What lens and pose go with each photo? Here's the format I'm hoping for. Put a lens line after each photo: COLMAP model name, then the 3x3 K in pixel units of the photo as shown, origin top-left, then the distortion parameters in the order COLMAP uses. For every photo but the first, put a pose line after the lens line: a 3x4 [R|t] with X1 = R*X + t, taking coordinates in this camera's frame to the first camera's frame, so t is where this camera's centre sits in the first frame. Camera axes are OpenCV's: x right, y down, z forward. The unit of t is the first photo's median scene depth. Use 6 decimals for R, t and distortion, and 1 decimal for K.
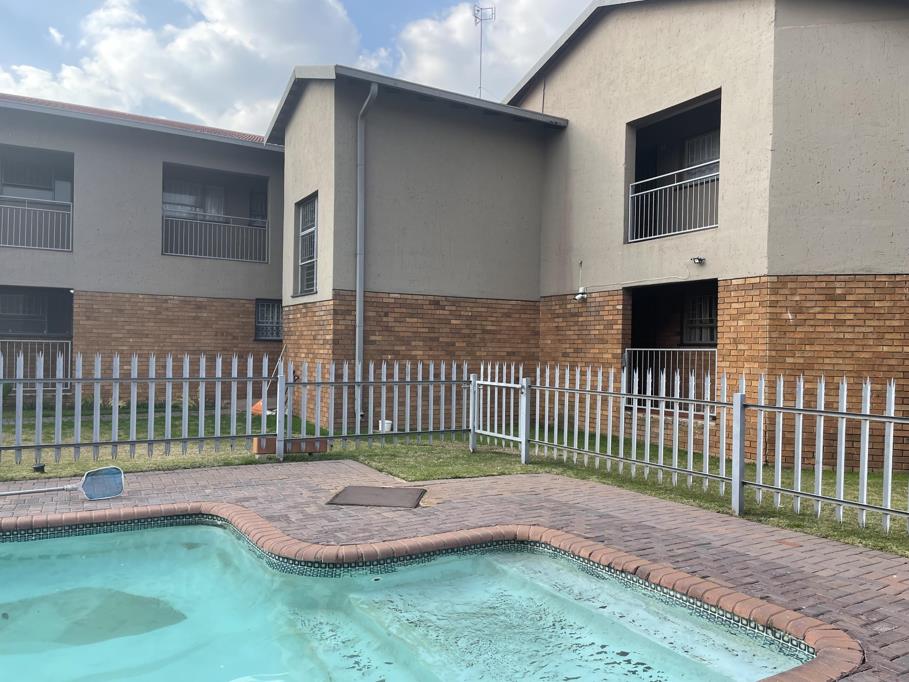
lens RADIAL K [[692.1, 0, 456.2], [0, 692.1, 351.6], [0, 0, 1]] dist [0.096783, -0.139697]
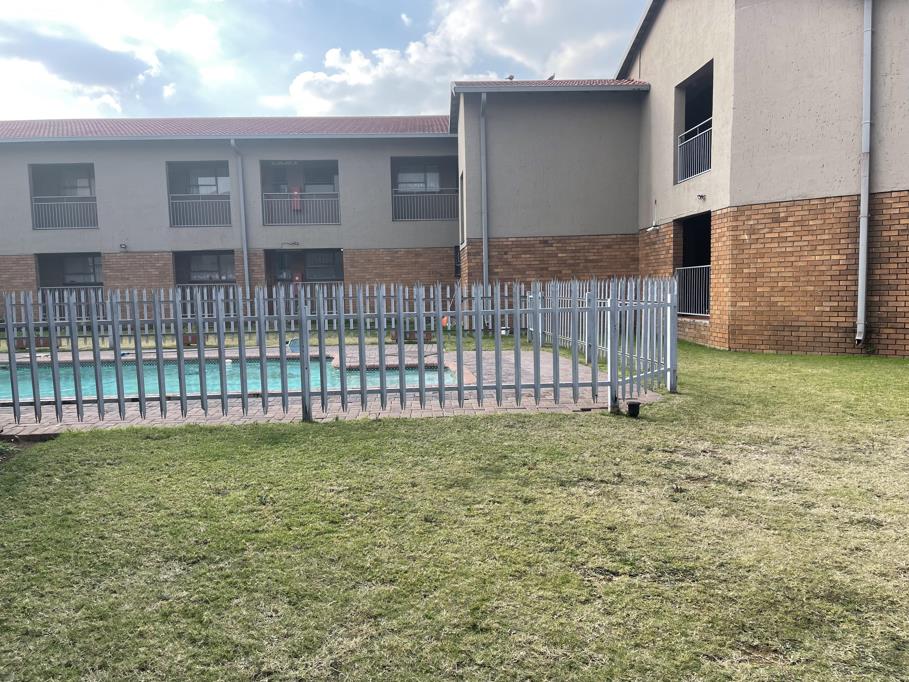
lens RADIAL K [[692.1, 0, 456.2], [0, 692.1, 351.6], [0, 0, 1]] dist [0.096783, -0.139697]
pose [[0.889192, 0.003516, -0.457520, 0.473370], [0.038742, 0.995801, 0.082947, 0.026348], [0.455891, -0.091481, 0.885322, -0.338324]]
